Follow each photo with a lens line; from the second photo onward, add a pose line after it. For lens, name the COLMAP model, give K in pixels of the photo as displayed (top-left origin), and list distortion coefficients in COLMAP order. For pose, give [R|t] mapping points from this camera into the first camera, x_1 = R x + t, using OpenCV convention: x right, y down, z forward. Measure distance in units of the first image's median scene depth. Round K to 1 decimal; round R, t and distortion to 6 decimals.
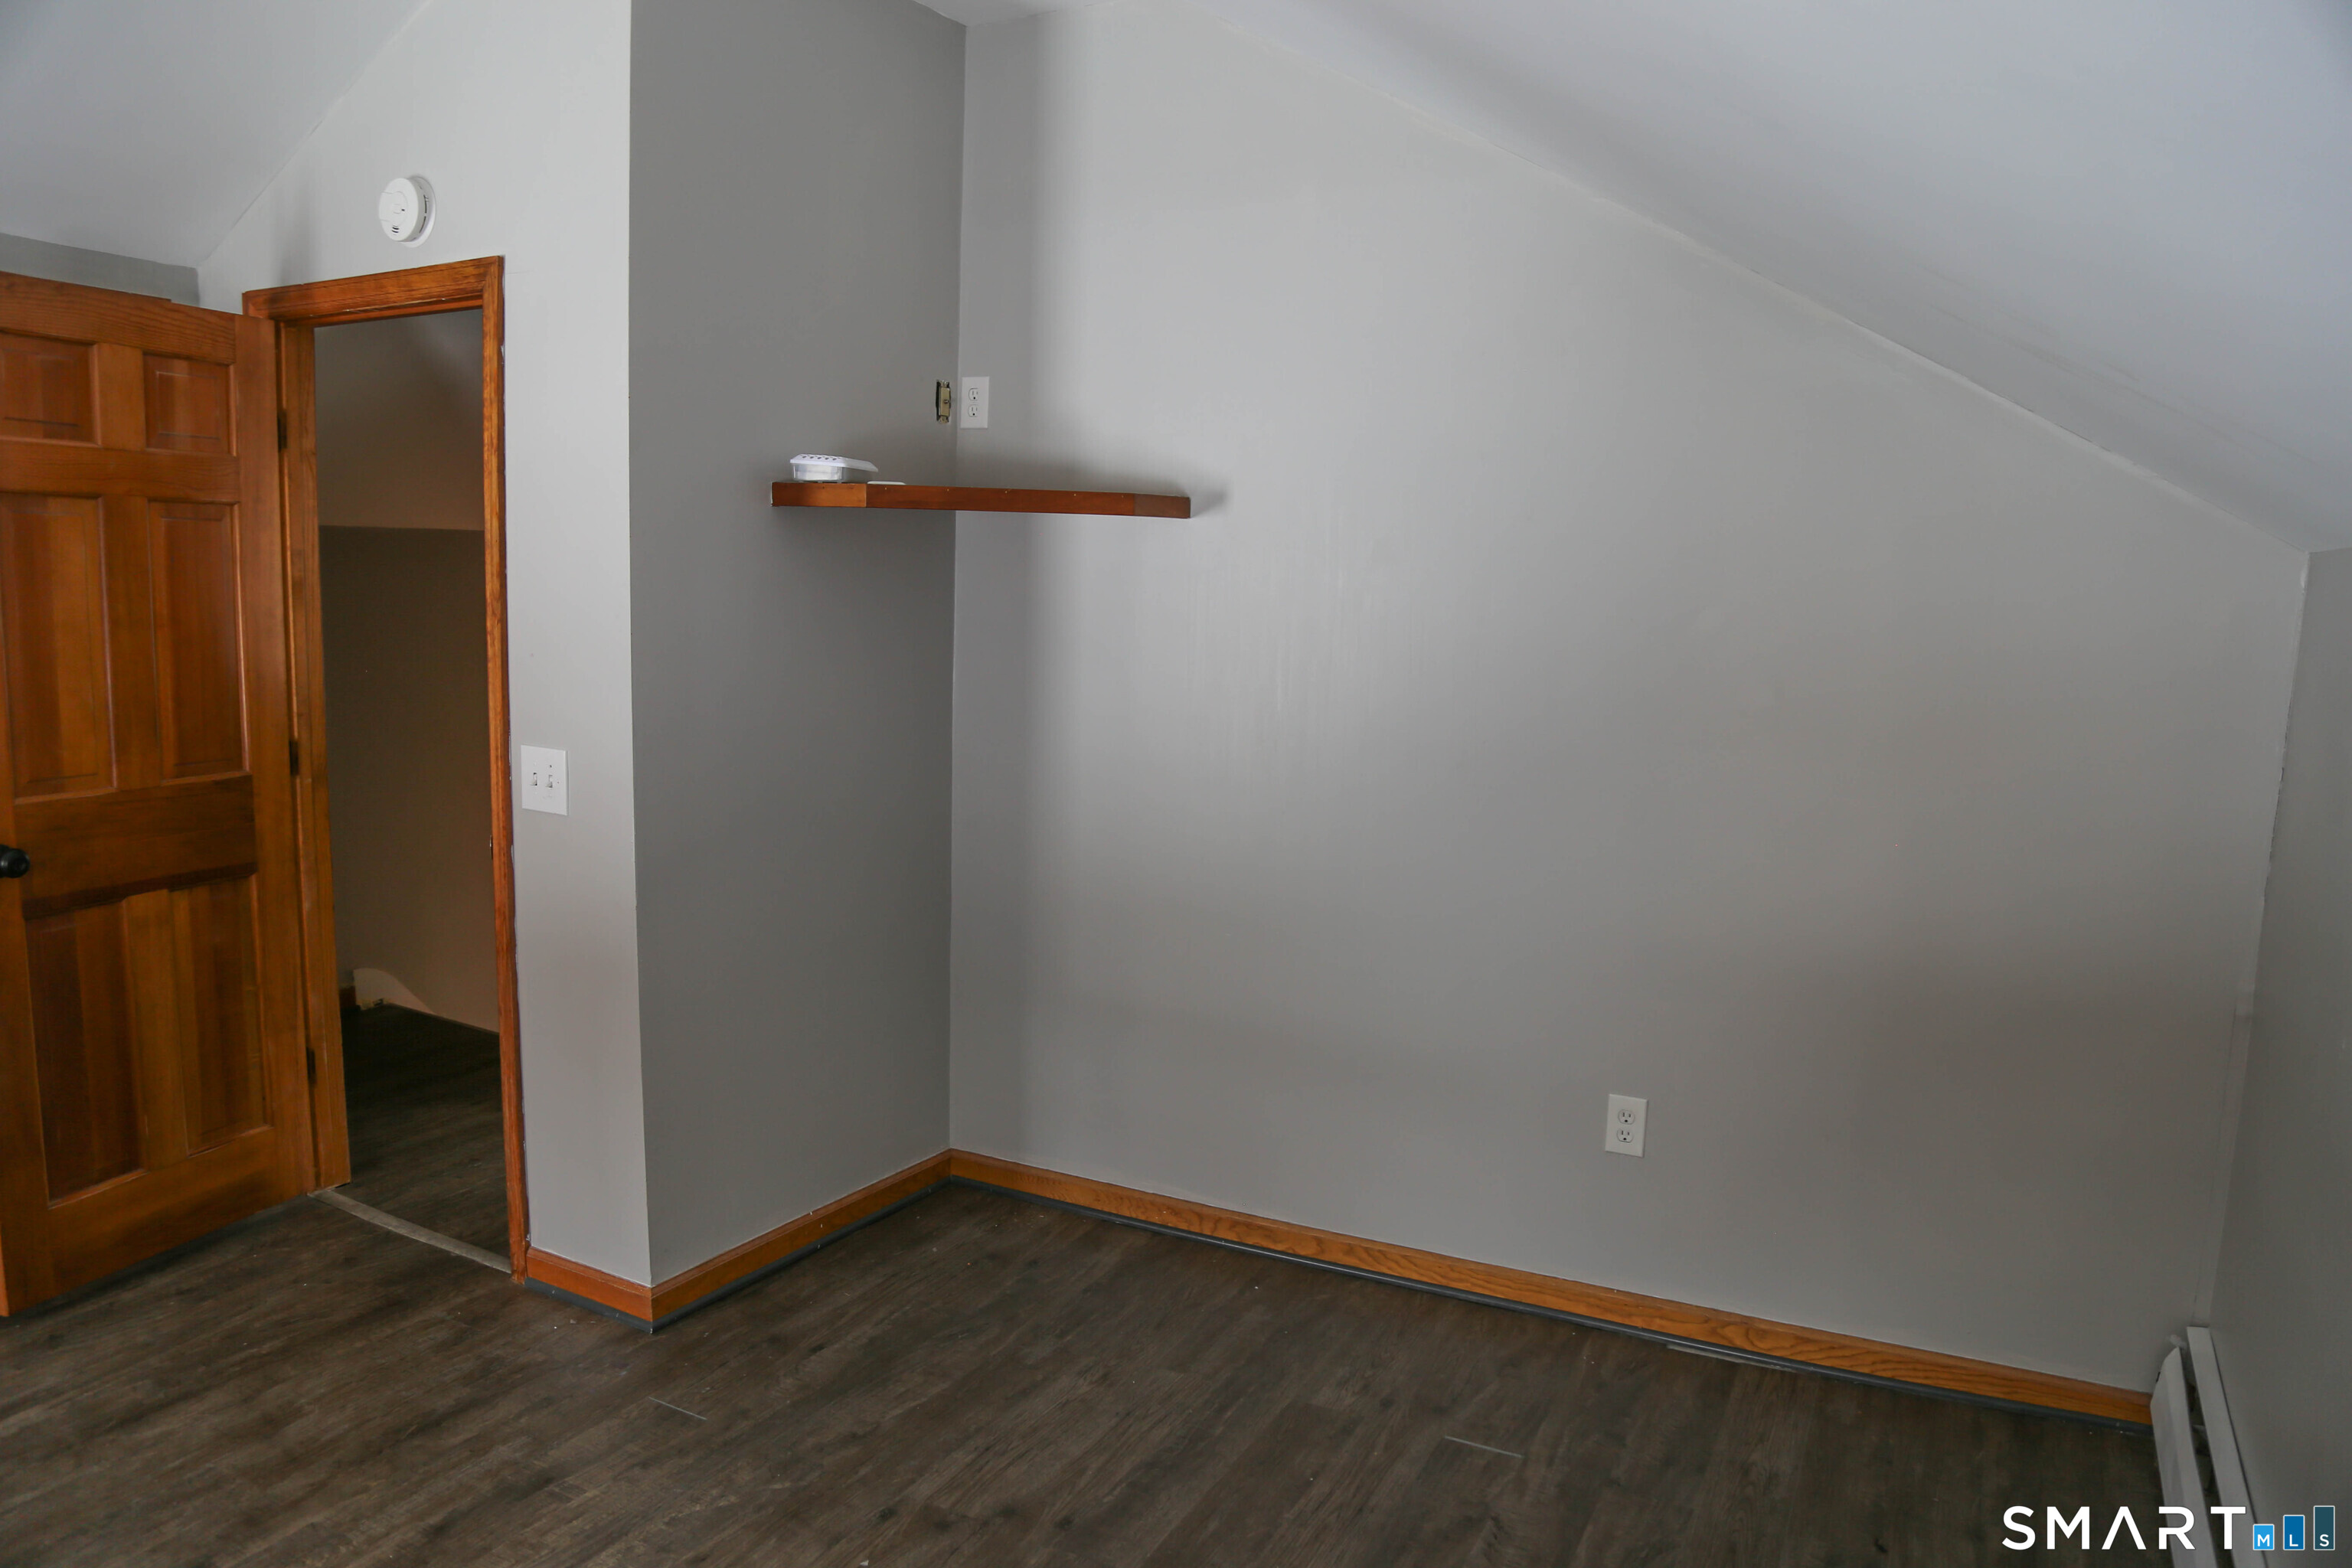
lens RADIAL K [[1579.3, 0, 1181.6], [0, 1579.3, 780.2], [0, 0, 1]] dist [-0.110394, 0.036916]
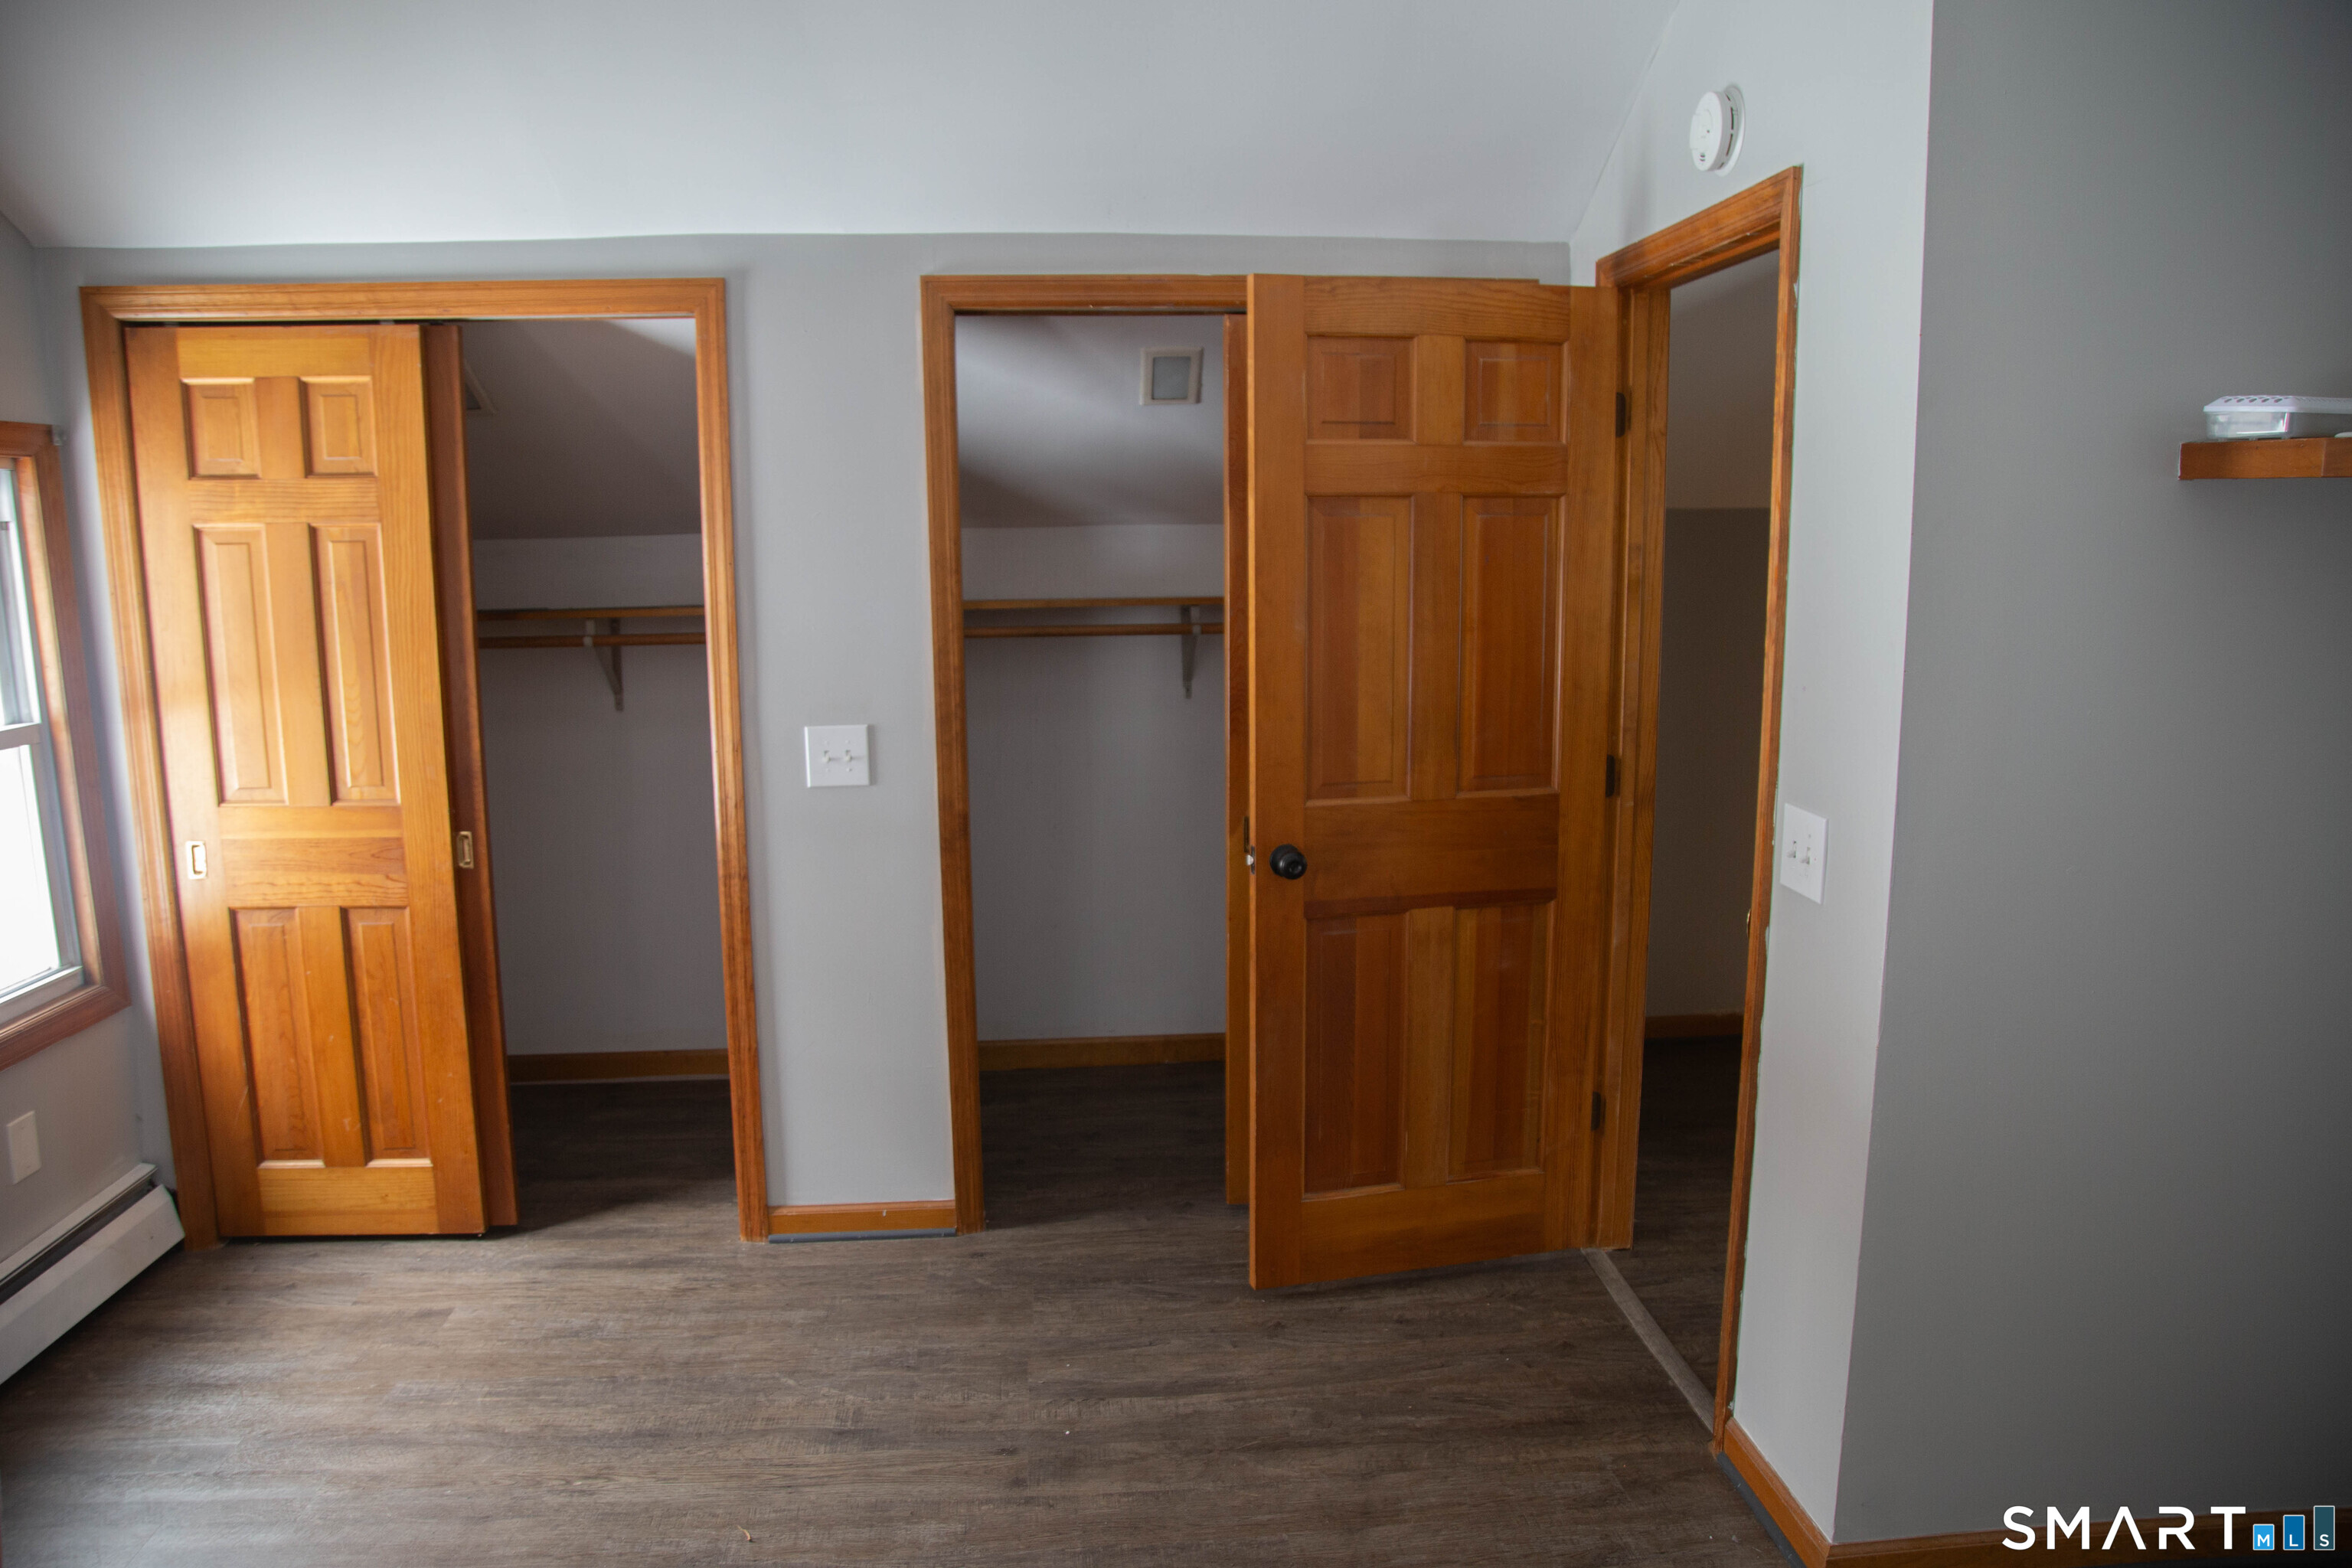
lens RADIAL K [[1579.3, 0, 1184.5], [0, 1579.3, 793.6], [0, 0, 1]] dist [-0.110394, 0.036916]
pose [[0.532096, 0.108335, -0.839725, 0.064976], [-0.080928, 0.993747, 0.076926, -0.061563], [0.842808, 0.027026, 0.537536, 0.323624]]
